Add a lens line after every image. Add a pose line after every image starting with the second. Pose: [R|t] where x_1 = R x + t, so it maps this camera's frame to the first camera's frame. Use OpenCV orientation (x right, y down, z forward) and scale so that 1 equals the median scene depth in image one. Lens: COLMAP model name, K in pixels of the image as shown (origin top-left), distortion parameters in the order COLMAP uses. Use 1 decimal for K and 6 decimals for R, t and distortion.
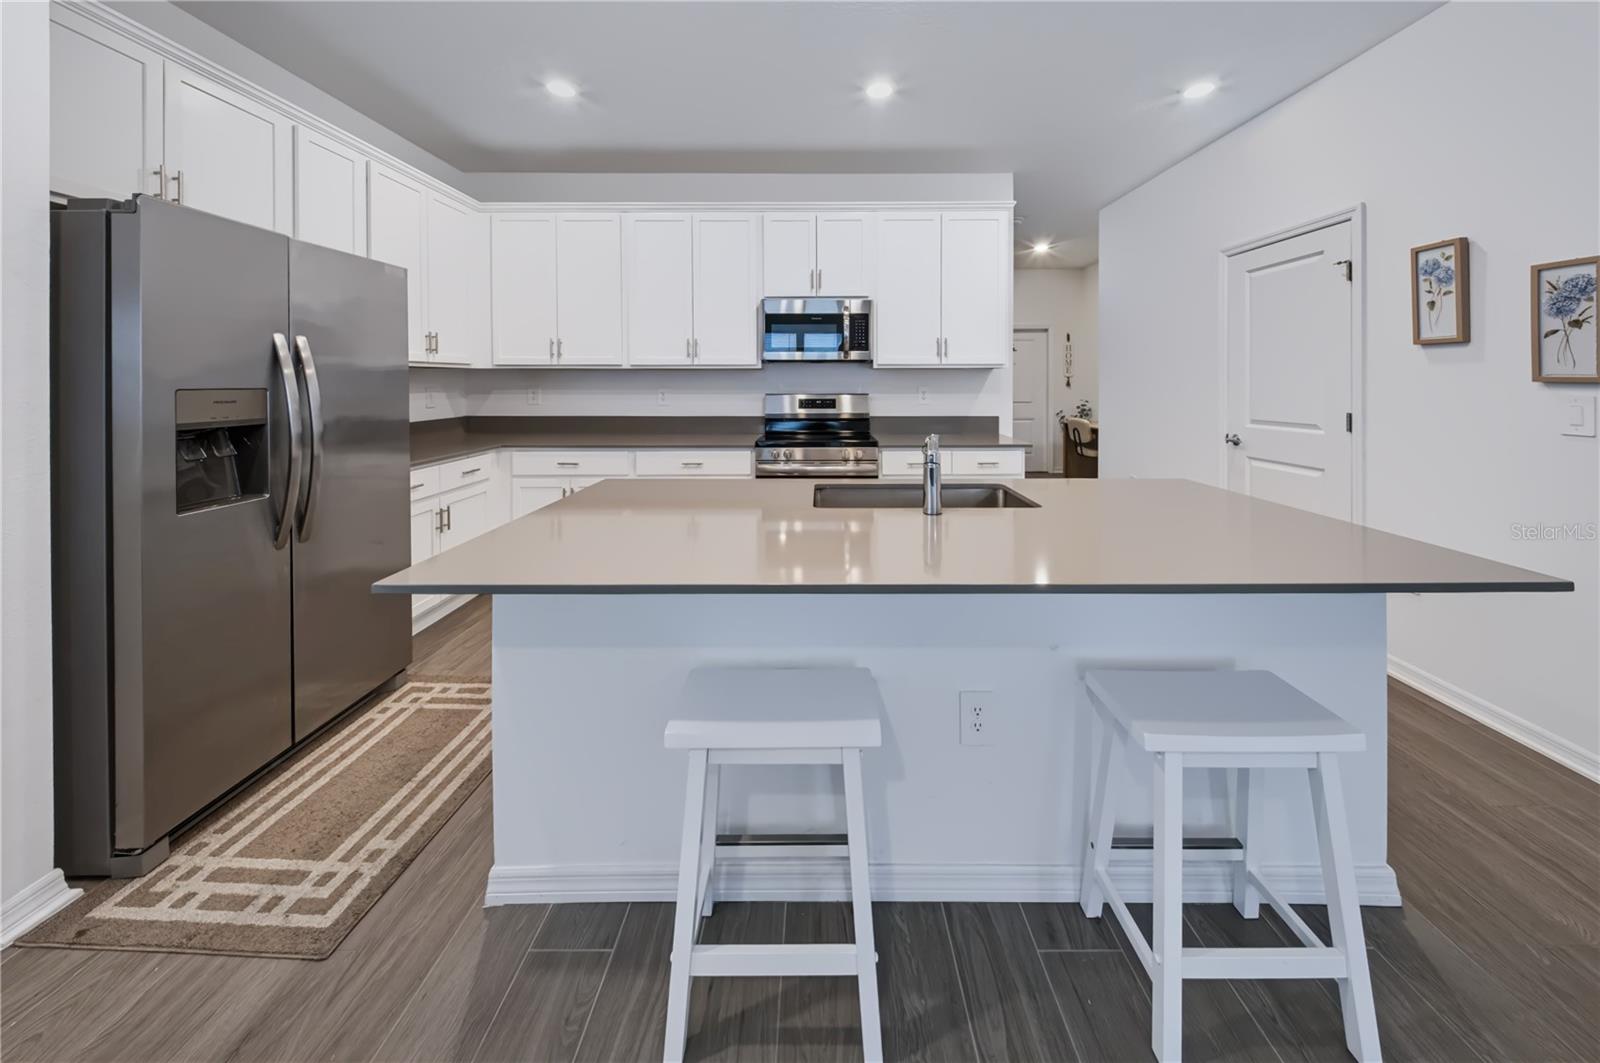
lens RADIAL K [[540.5, 0, 819.8], [0, 540.5, 386.3], [0, 0, 1]] dist [0.011633, -0.003728]
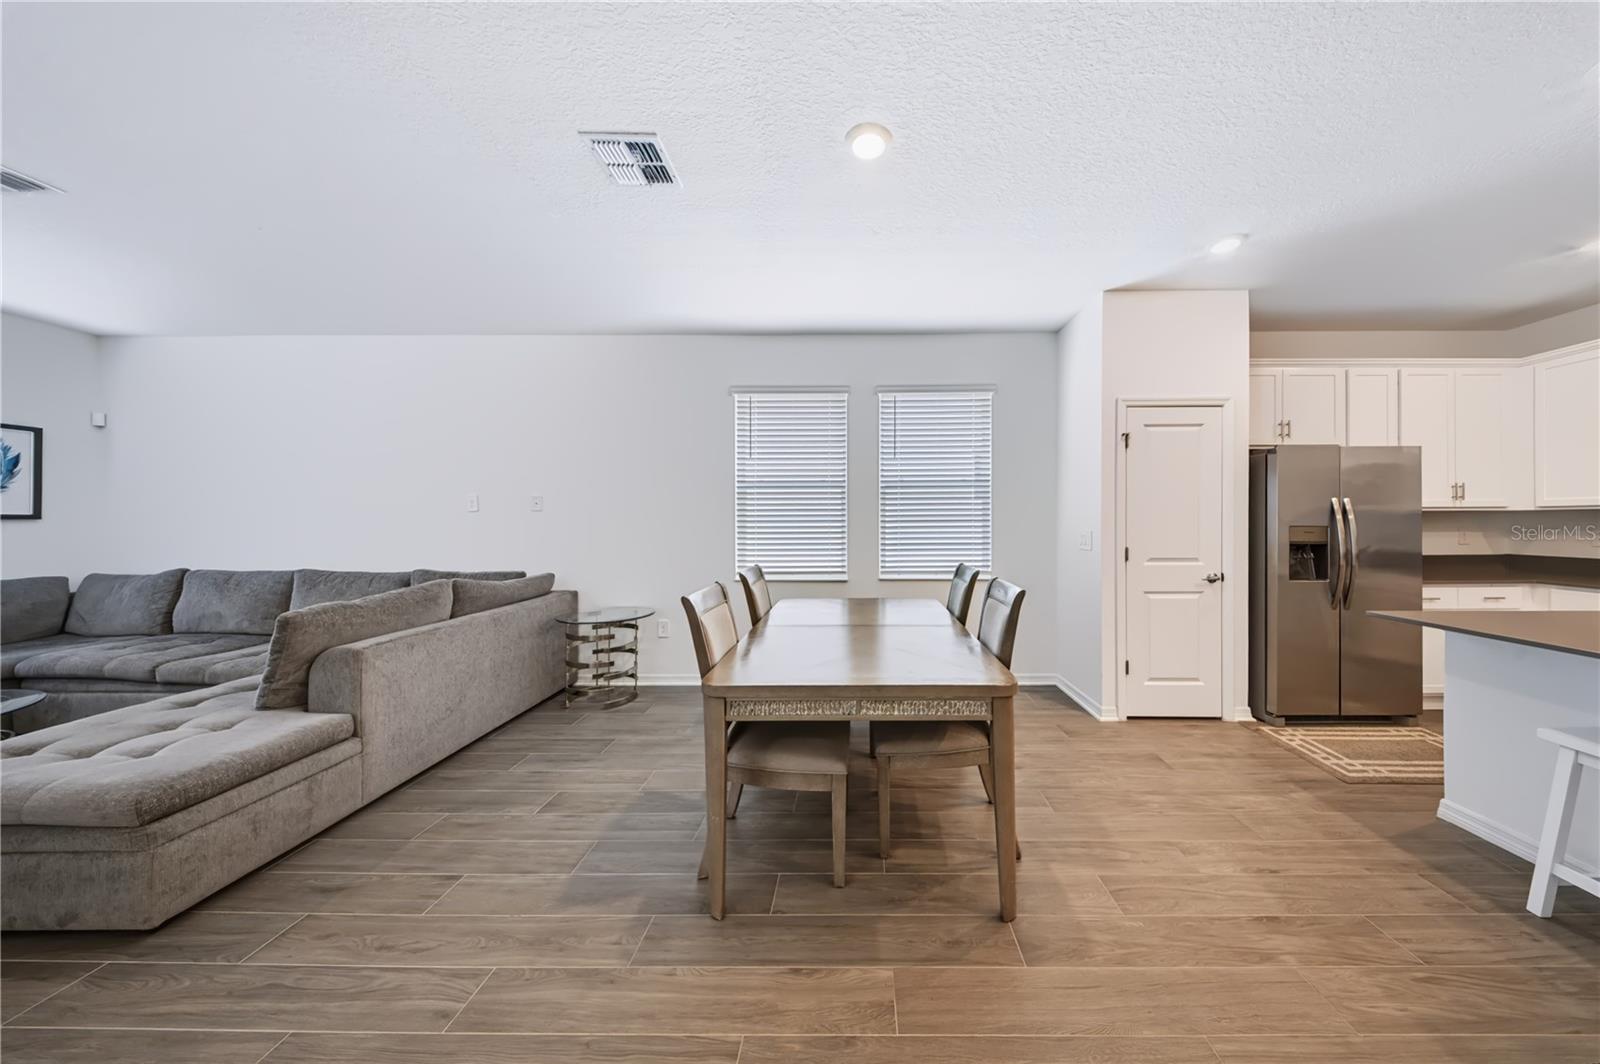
lens RADIAL K [[497.8, 0, 857.2], [0, 497.8, 518.6], [0, 0, 1]] dist [-0.001985, -0.000176]
pose [[0.003010, -0.002790, -0.999992, 0.418839], [-0.008003, 0.999964, -0.002814, -0.002807], [0.999963, 0.008012, 0.002988, -0.380885]]
